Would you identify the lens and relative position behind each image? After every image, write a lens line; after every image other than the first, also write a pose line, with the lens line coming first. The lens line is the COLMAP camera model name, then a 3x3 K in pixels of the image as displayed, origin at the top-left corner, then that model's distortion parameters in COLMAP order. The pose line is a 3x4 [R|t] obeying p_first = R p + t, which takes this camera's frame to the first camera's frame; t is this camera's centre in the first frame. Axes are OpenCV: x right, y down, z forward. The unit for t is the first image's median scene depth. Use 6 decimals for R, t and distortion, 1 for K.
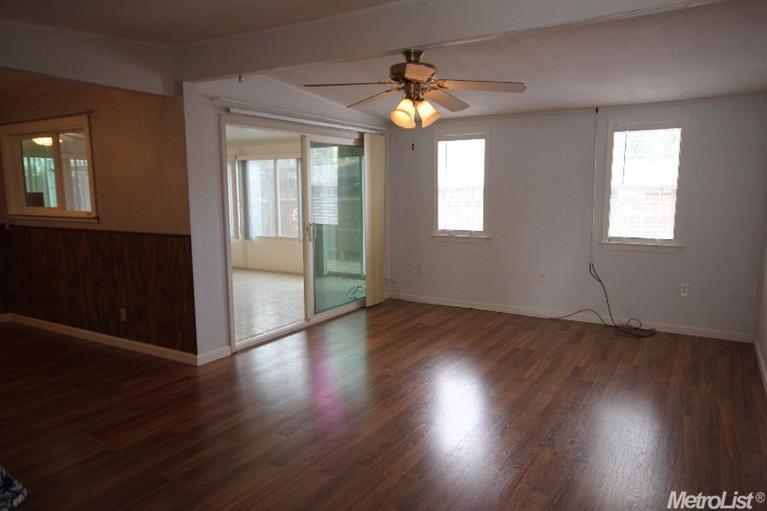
lens RADIAL K [[528.6, 0, 384.3], [0, 528.6, 261.0], [0, 0, 1]] dist [0.025593, 0.007907]
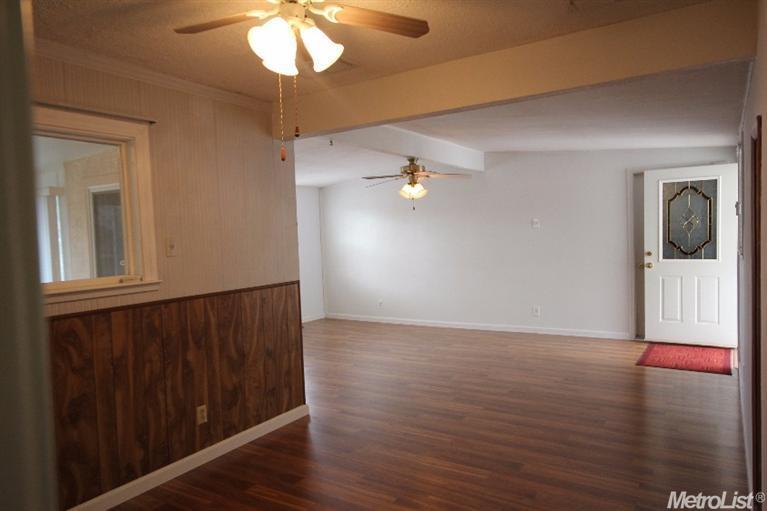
lens RADIAL K [[528.6, 0, 383.5], [0, 528.6, 259.3], [0, 0, 1]] dist [0.025593, 0.007907]
pose [[0.009696, -0.041080, 0.999109, -1.206939], [0.169854, 0.984704, 0.038840, -0.088878], [-0.985422, 0.169326, 0.016525, 0.734204]]
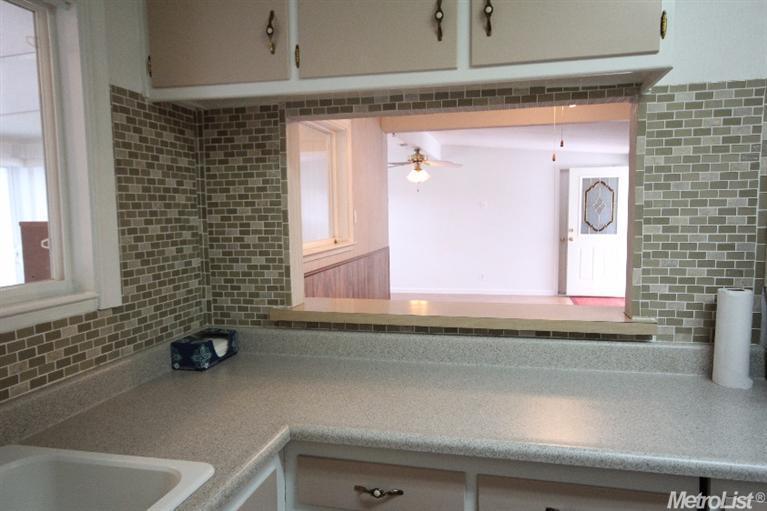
lens RADIAL K [[528.6, 0, 383.7], [0, 528.6, 250.6], [0, 0, 1]] dist [0.025593, 0.007907]
pose [[-0.314052, -0.064501, 0.947212, -1.356599], [0.143033, 0.983088, 0.114367, -0.163176], [-0.938570, 0.171400, -0.299515, 1.225266]]
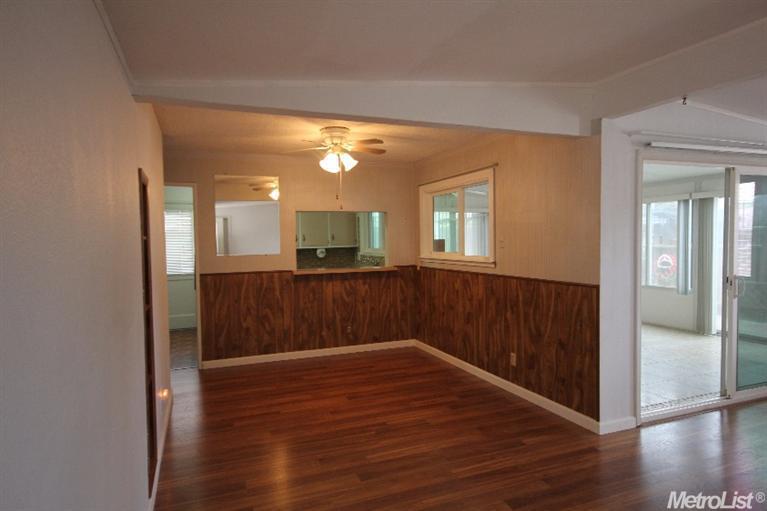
lens RADIAL K [[465.6, 0, 383.1], [0, 465.6, 257.6], [0, 0, 1]] dist [0.011215, 0.001531]
pose [[0.801682, 0.019685, -0.597427, -0.167920], [-0.072646, 0.995258, -0.064689, -0.015865], [0.593320, 0.095261, 0.799310, 0.131781]]
